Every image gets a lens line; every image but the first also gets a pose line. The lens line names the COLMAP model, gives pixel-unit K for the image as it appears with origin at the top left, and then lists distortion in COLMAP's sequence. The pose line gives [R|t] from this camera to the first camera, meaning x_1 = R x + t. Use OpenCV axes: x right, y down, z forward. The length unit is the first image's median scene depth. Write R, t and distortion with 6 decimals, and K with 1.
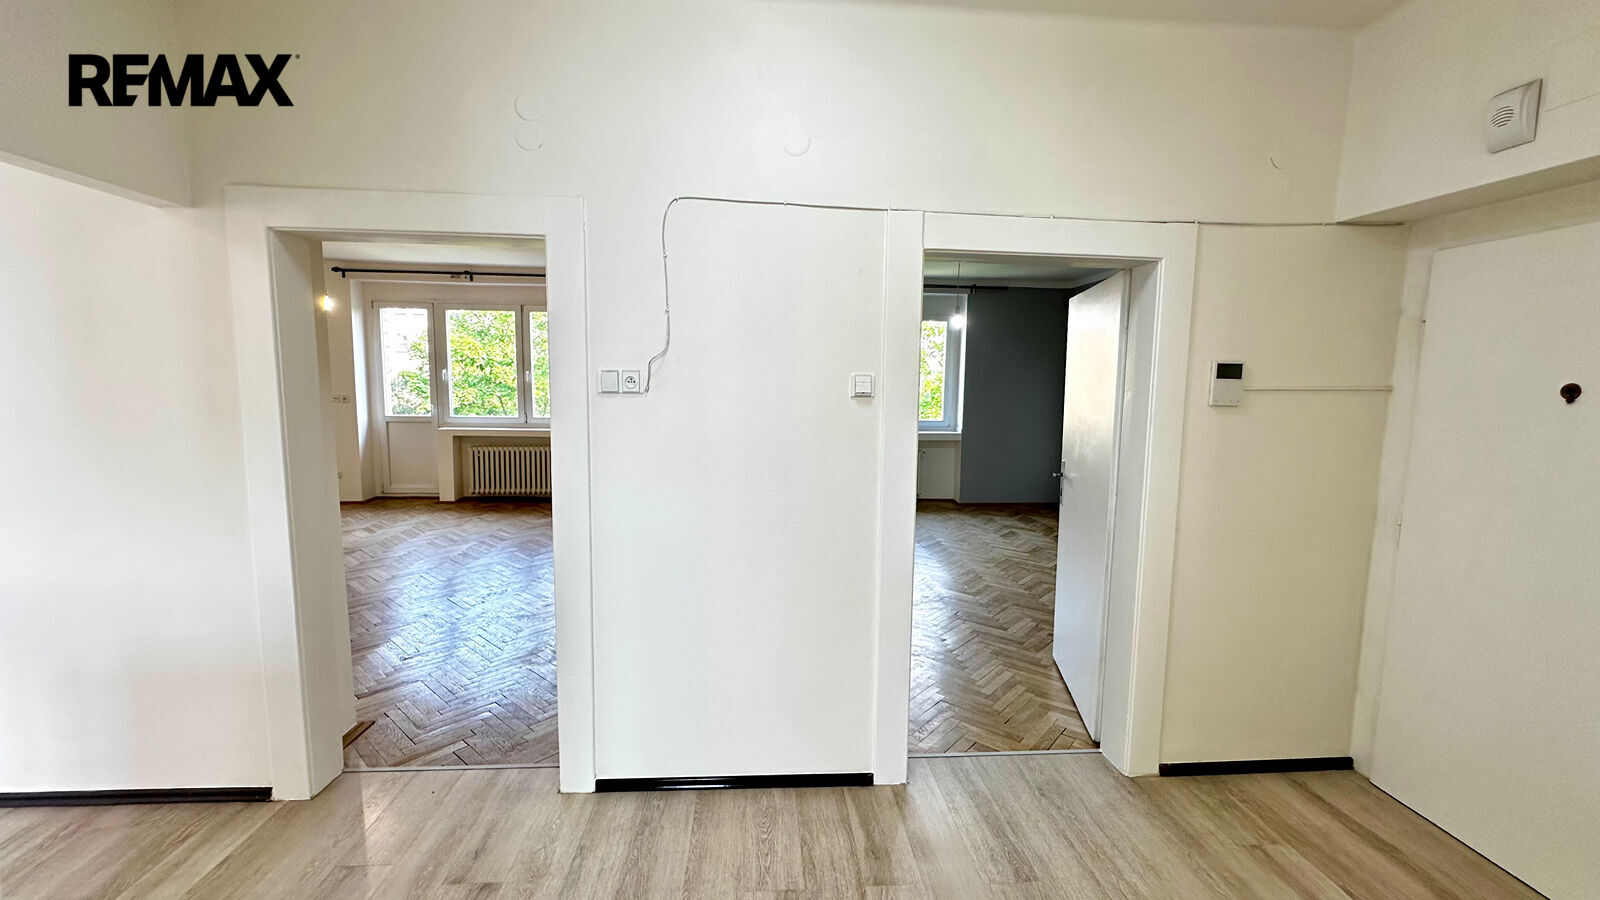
lens RADIAL K [[628.5, 0, 798.5], [0, 628.5, 451.4], [0, 0, 1]] dist [-0.001691, 0.000090]
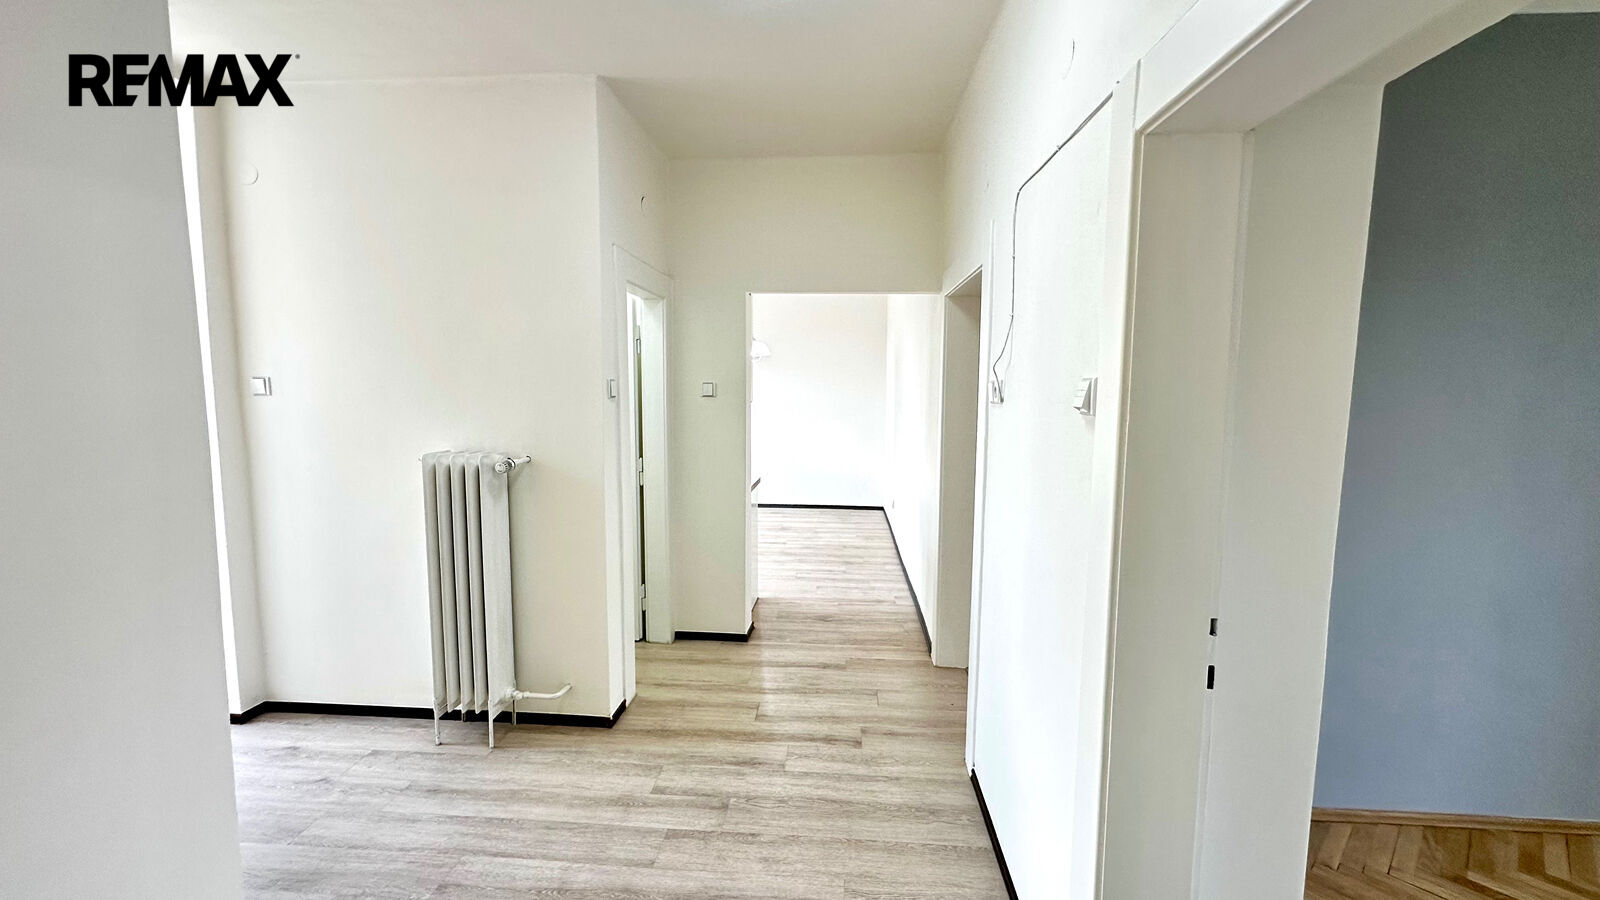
lens RADIAL K [[628.5, 0, 798.1], [0, 628.5, 449.2], [0, 0, 1]] dist [-0.001691, 0.000090]
pose [[-0.116516, 0.086119, -0.989448, 0.820250], [-0.118242, 0.987945, 0.099913, -0.087222], [0.986125, 0.128636, -0.104929, 0.872484]]
